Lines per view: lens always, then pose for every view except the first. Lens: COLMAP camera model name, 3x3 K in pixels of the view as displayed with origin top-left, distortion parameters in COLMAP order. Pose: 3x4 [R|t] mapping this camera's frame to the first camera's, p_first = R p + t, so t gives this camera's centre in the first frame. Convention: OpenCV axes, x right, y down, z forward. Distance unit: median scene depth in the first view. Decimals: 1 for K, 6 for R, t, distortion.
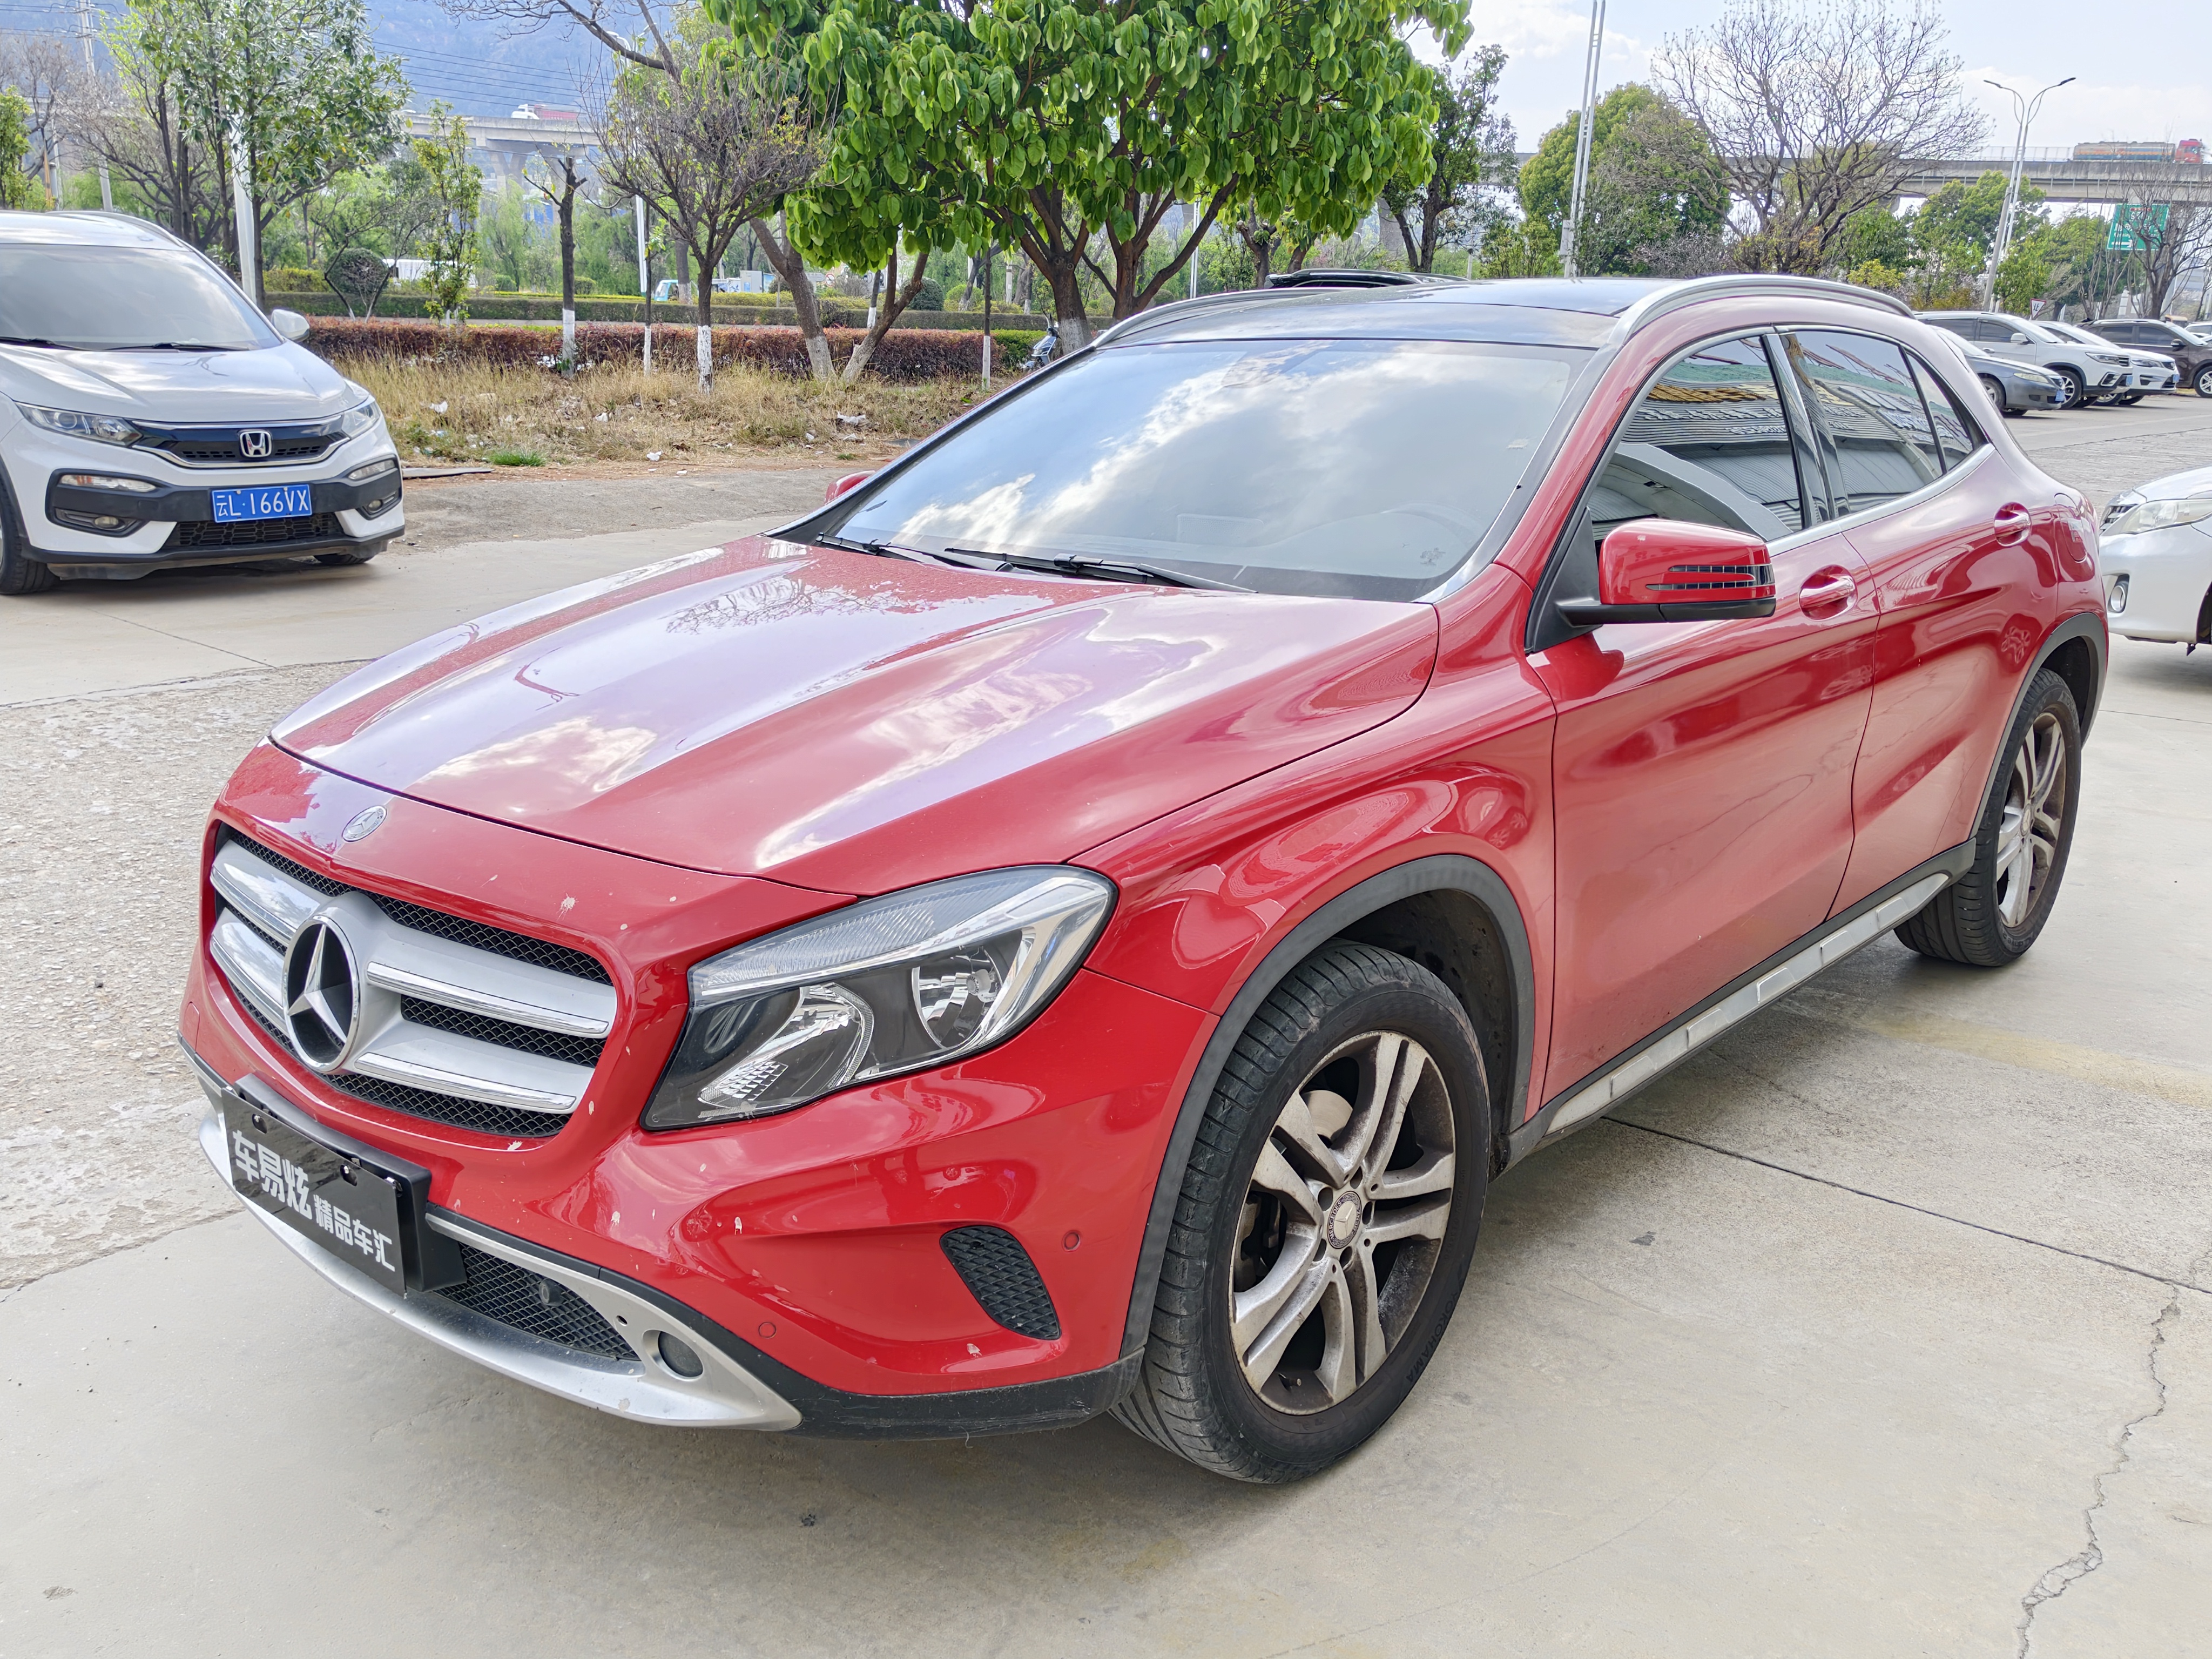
lens RADIAL K [[1839.5, 0, 1099.4], [0, 1839.5, 867.9], [0, 0, 1]] dist [0.070403, -0.098984]
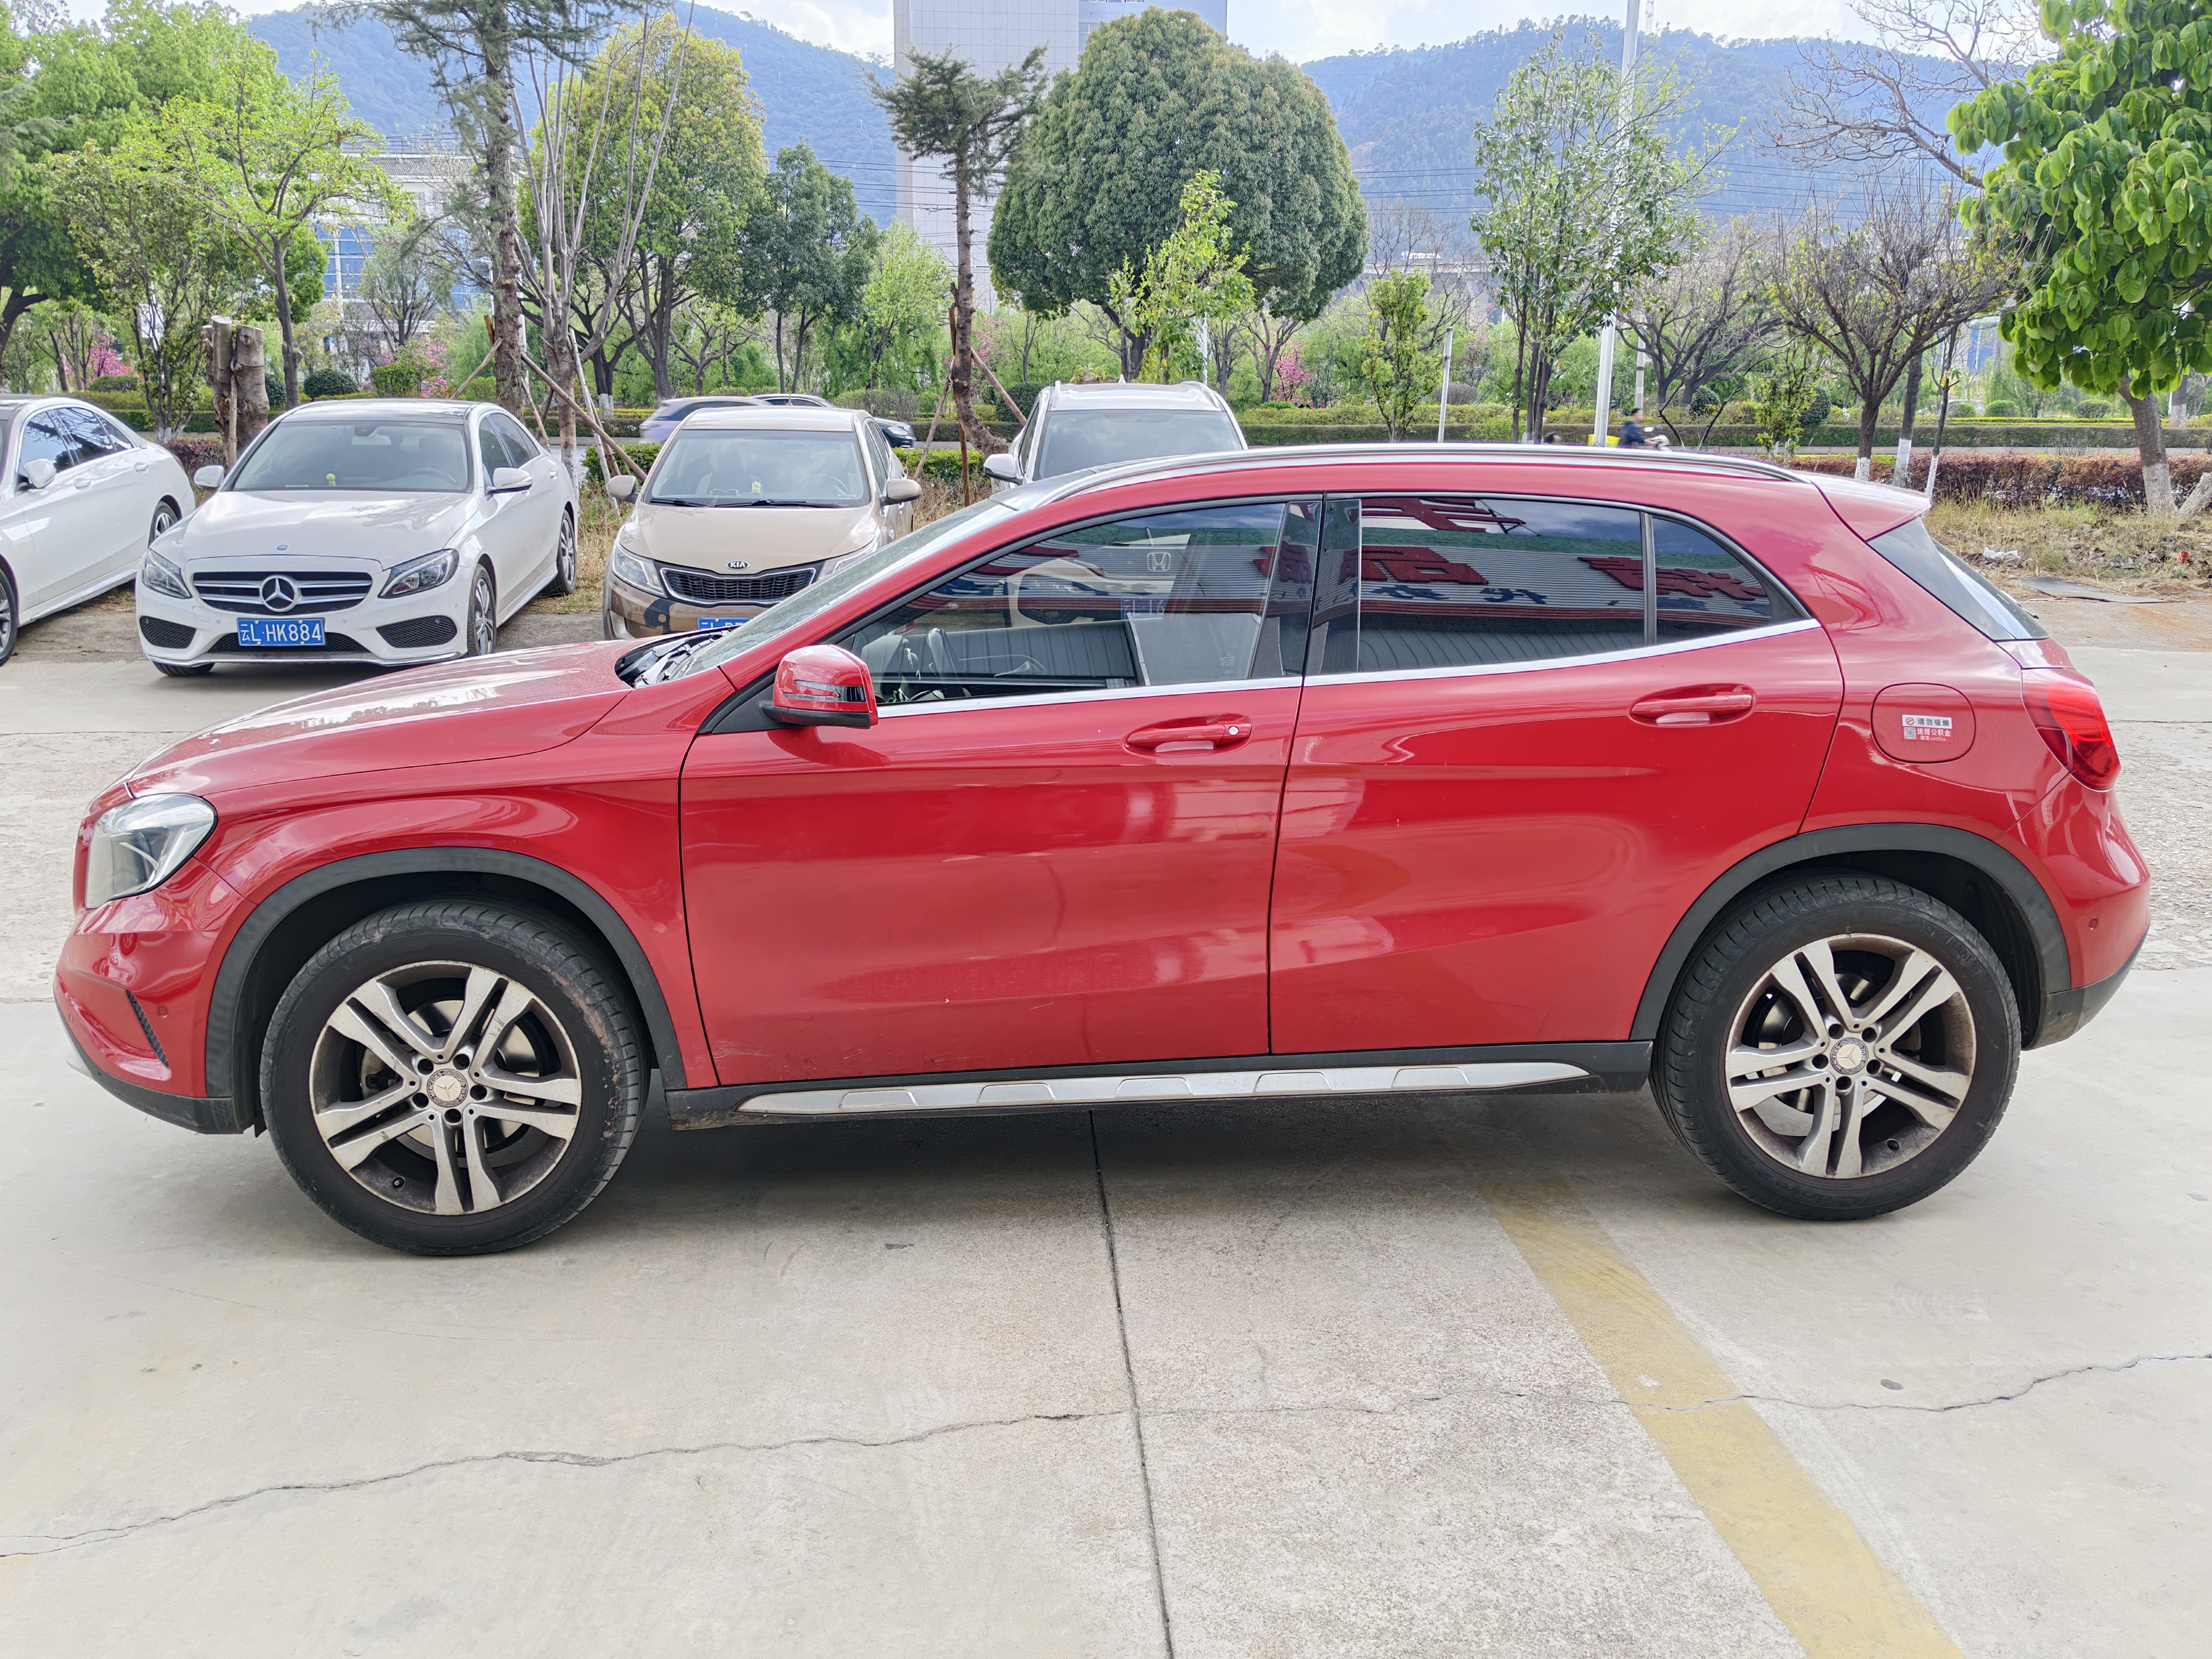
lens RADIAL K [[1839.5, 0, 1099.4], [0, 1839.5, 867.9], [0, 0, 1]] dist [0.070403, -0.098984]
pose [[0.723928, 0.150251, -0.673315, 0.187551], [-0.192777, 0.981173, 0.011681, -0.012432], [0.662393, 0.121344, 0.739264, 0.029852]]
